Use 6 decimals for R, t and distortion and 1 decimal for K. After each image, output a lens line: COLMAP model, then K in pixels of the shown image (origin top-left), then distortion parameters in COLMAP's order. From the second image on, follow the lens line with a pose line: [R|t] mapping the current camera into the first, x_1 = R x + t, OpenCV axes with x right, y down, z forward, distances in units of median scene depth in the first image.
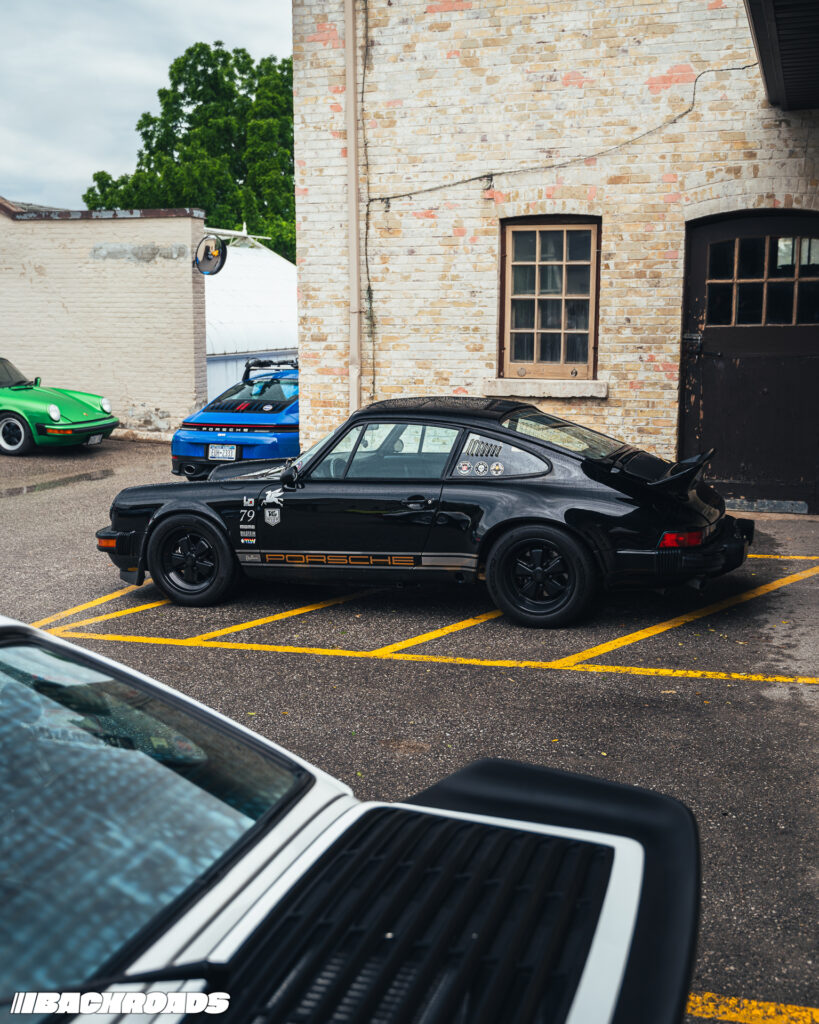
lens RADIAL K [[1189.7, 0, 409.3], [0, 1189.7, 505.1], [0, 0, 1]] dist [-0.000057, 0.000000]
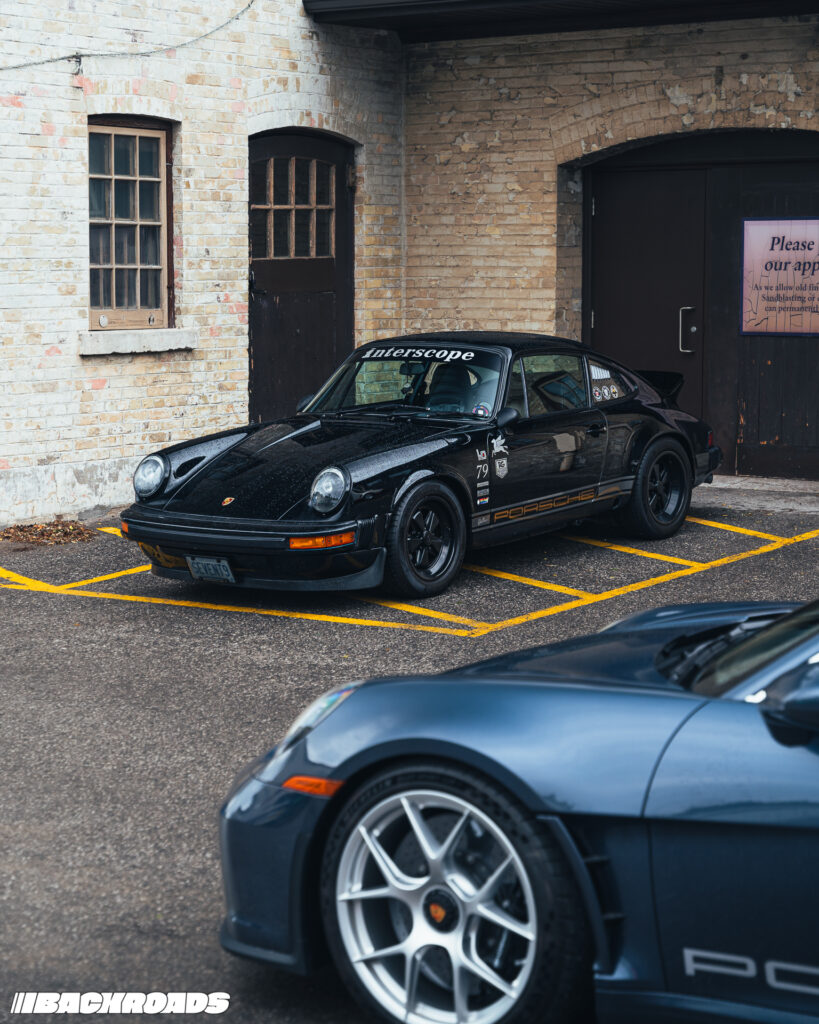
lens RADIAL K [[2579.3, 0, 402.9], [0, 2579.3, 514.7], [0, 0, 1]] dist [0.101232, 0.000000]
pose [[0.244455, -0.094671, 0.965028, -1.480904], [0.159858, 0.985540, 0.056189, -0.056130], [-0.956393, 0.140532, 0.256054, 0.443560]]
